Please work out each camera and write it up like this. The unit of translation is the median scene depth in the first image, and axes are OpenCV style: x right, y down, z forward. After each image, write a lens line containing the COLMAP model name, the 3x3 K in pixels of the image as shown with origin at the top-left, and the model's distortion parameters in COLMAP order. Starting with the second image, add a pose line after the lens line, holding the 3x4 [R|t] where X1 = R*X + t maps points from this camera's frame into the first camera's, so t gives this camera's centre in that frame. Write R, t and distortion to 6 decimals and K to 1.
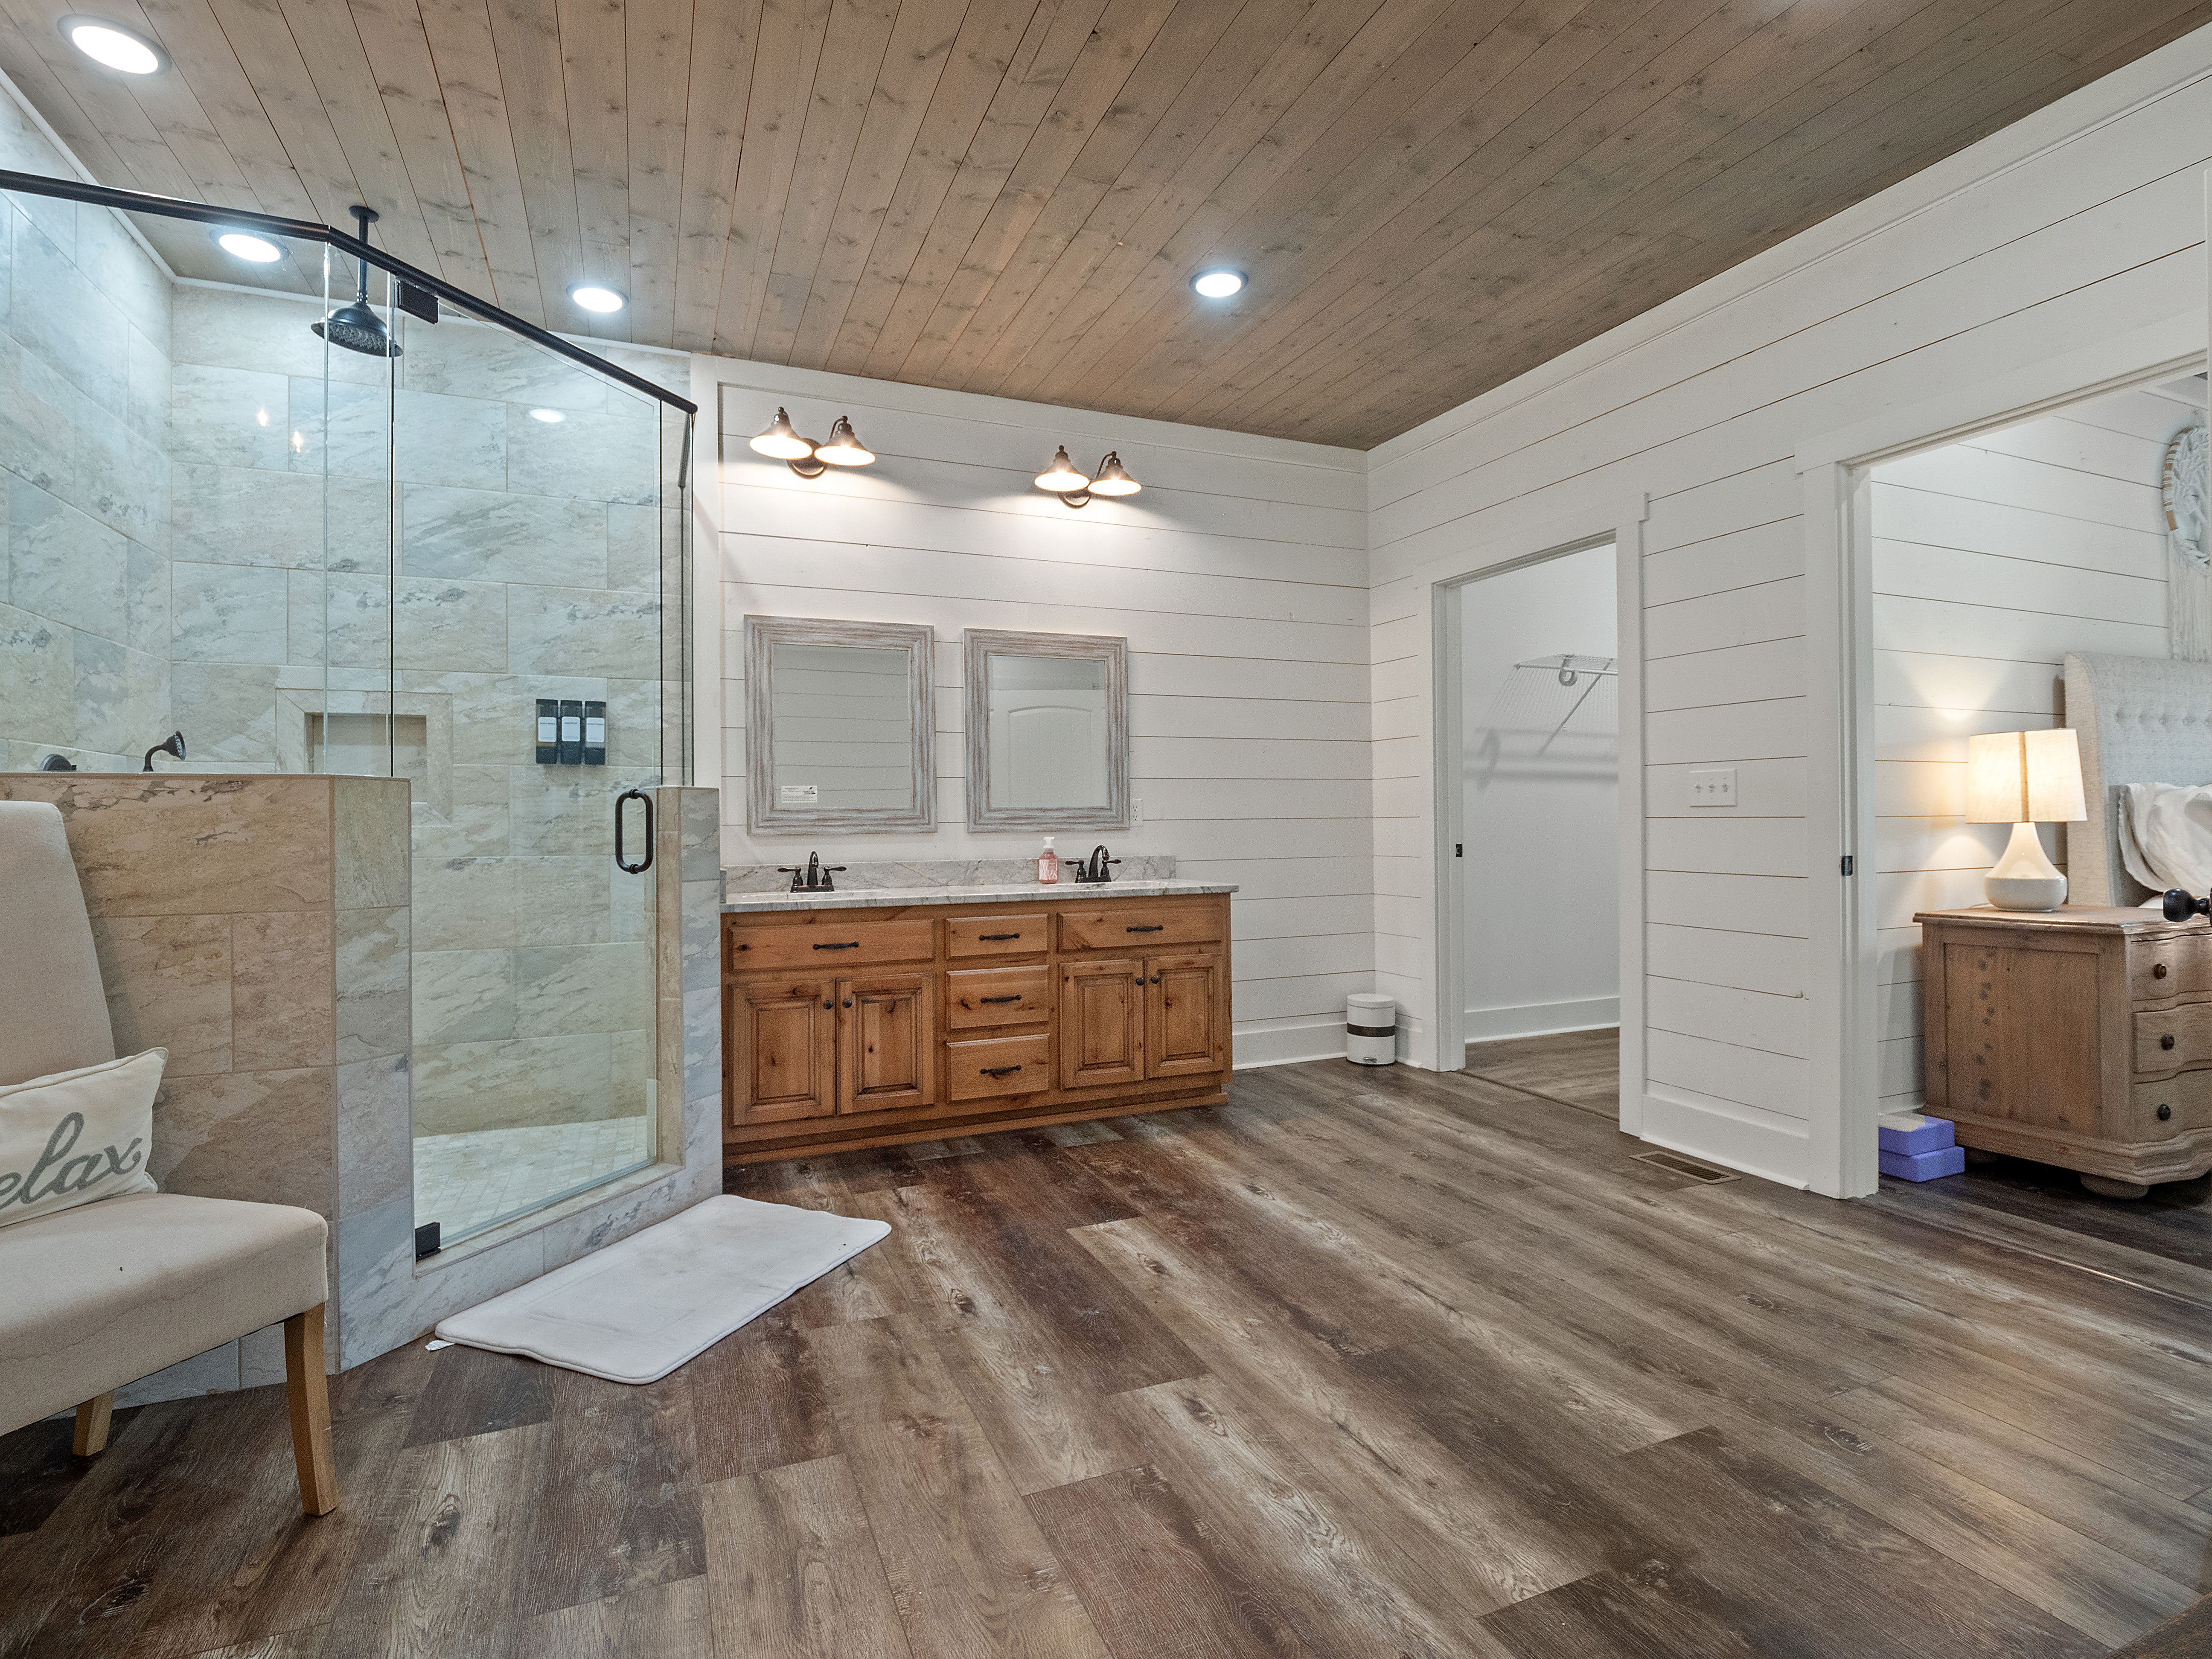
lens RADIAL K [[1060.9, 0, 1105.1], [0, 1060.9, 817.9], [0, 0, 1]] dist [0.012225, -0.016806]
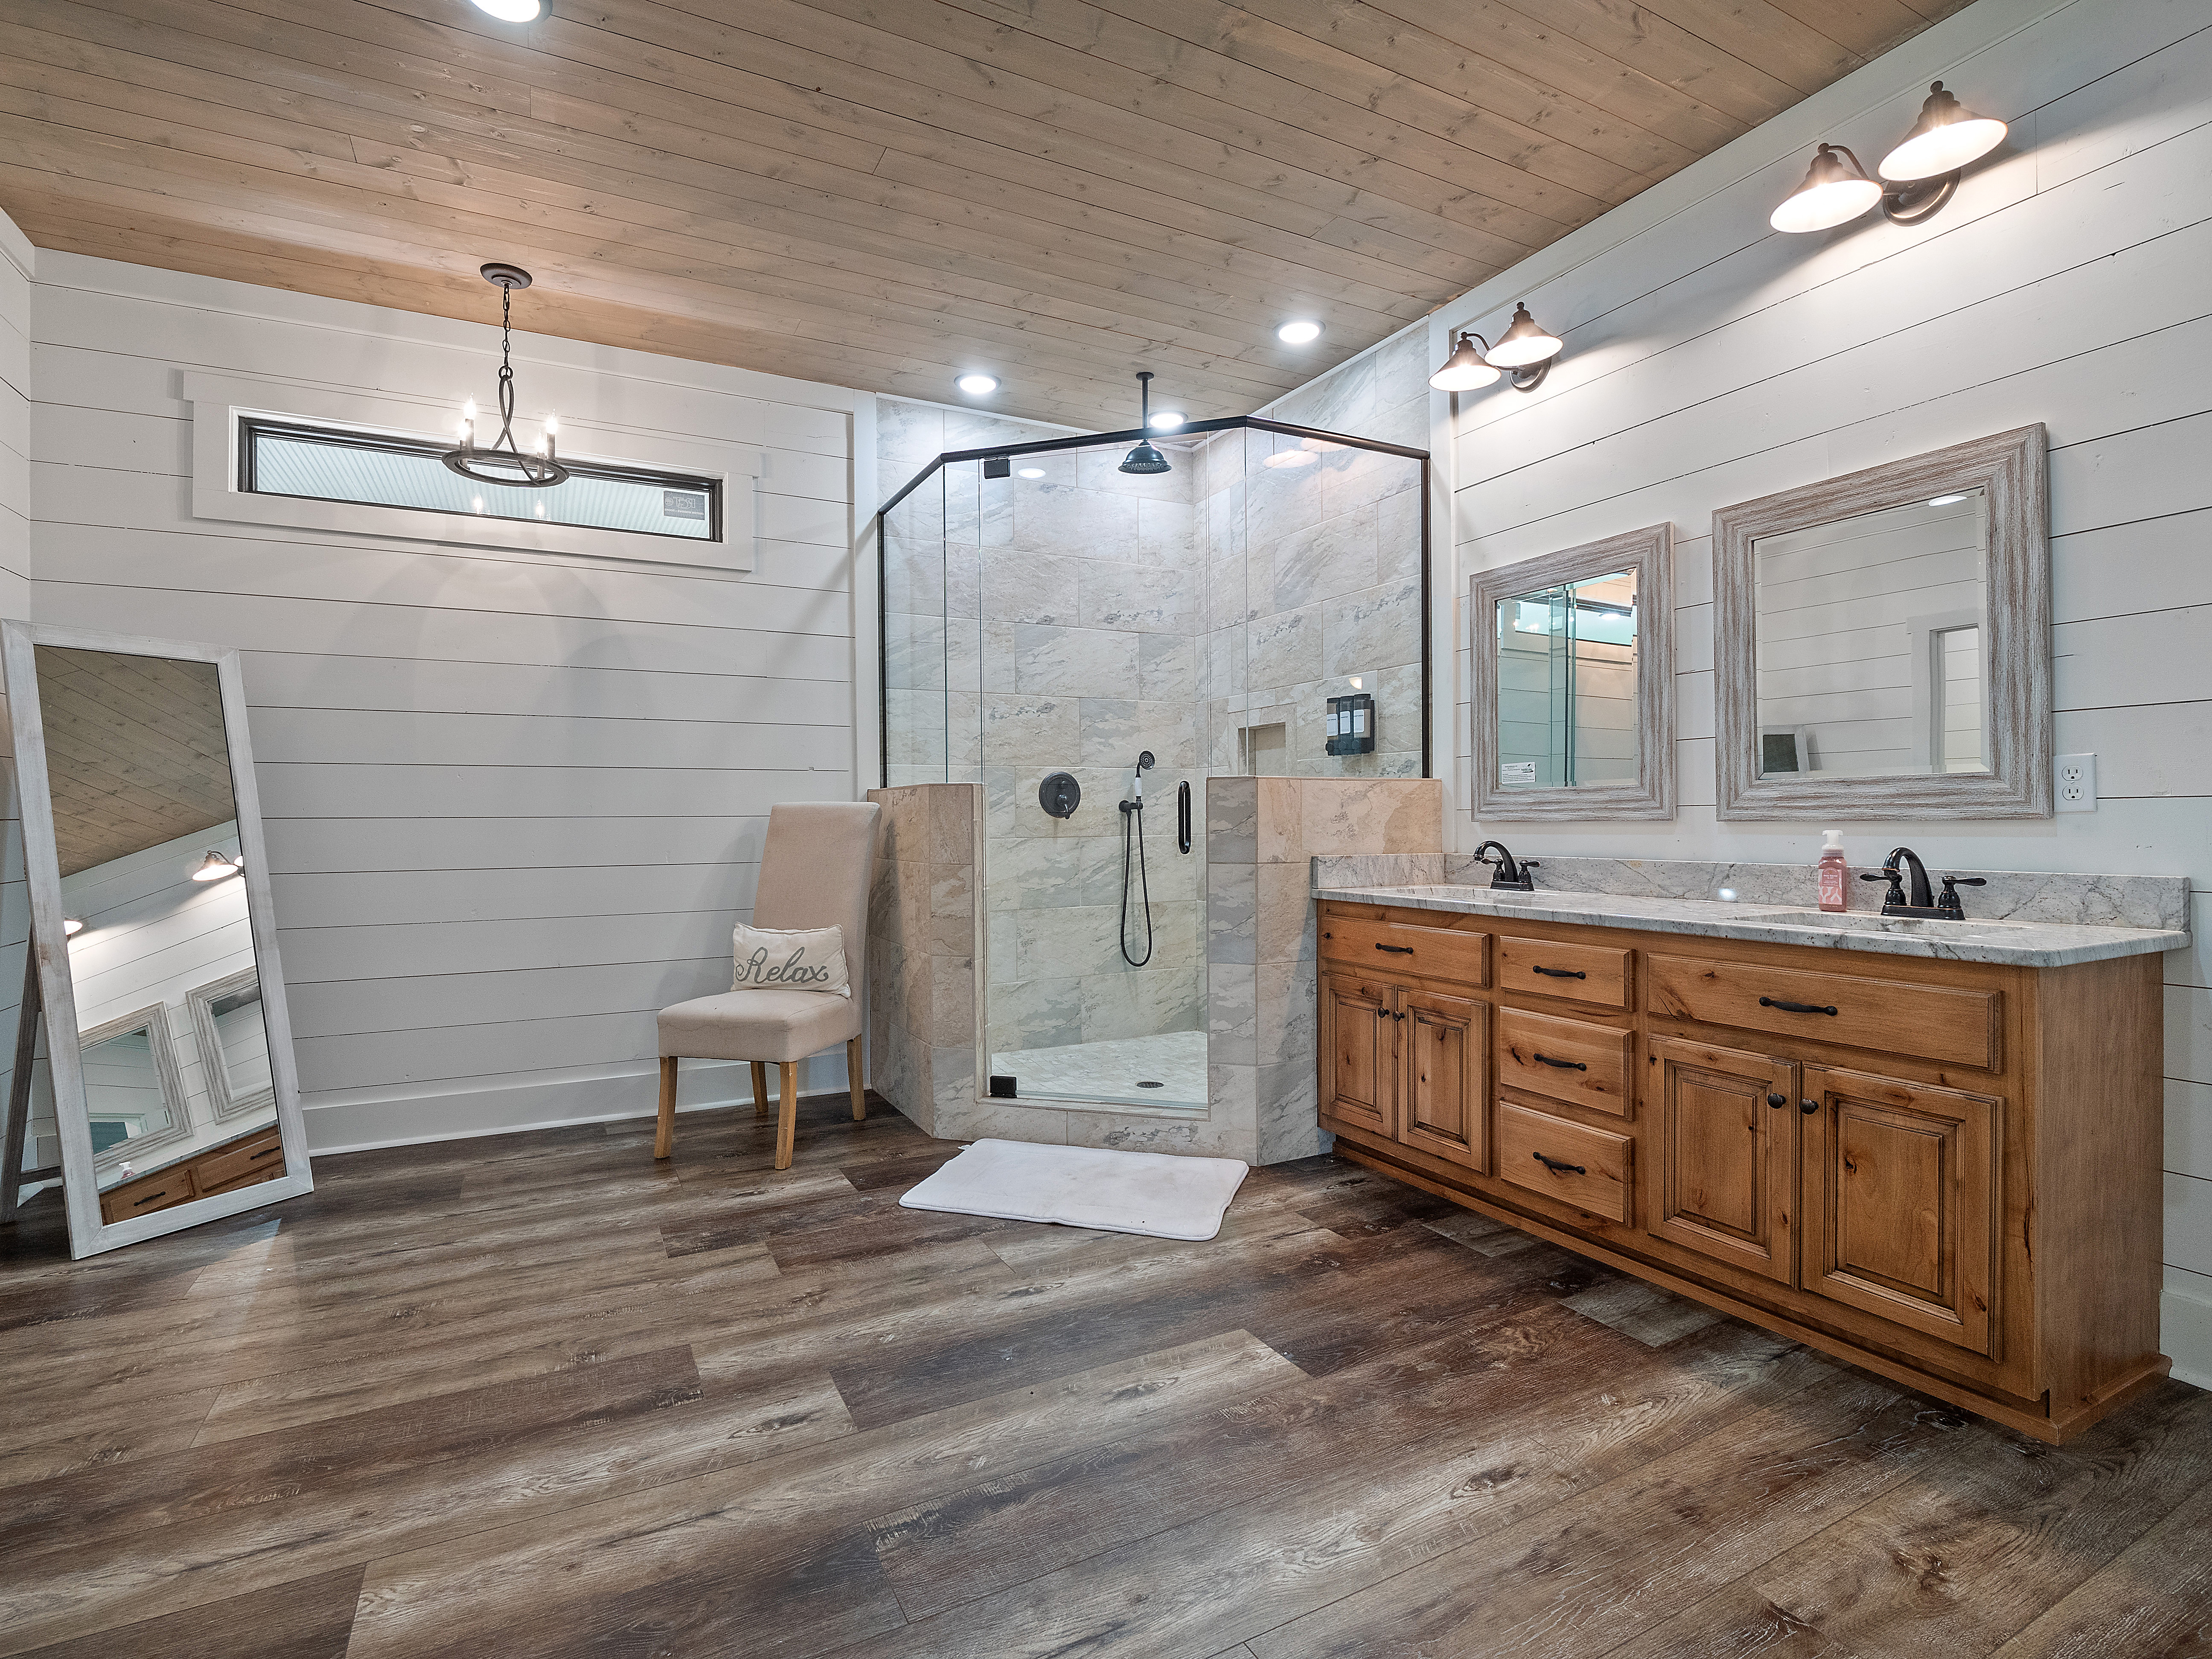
lens RADIAL K [[1075.8, 0, 1100.7], [0, 1075.8, 817.4], [0, 0, 1]] dist [-0.013345, 0.001043]
pose [[0.084816, 0.008739, -0.996358, 0.619857], [0.013379, 0.999861, 0.009909, -0.000045], [0.996307, -0.014171, 0.084687, 0.696337]]
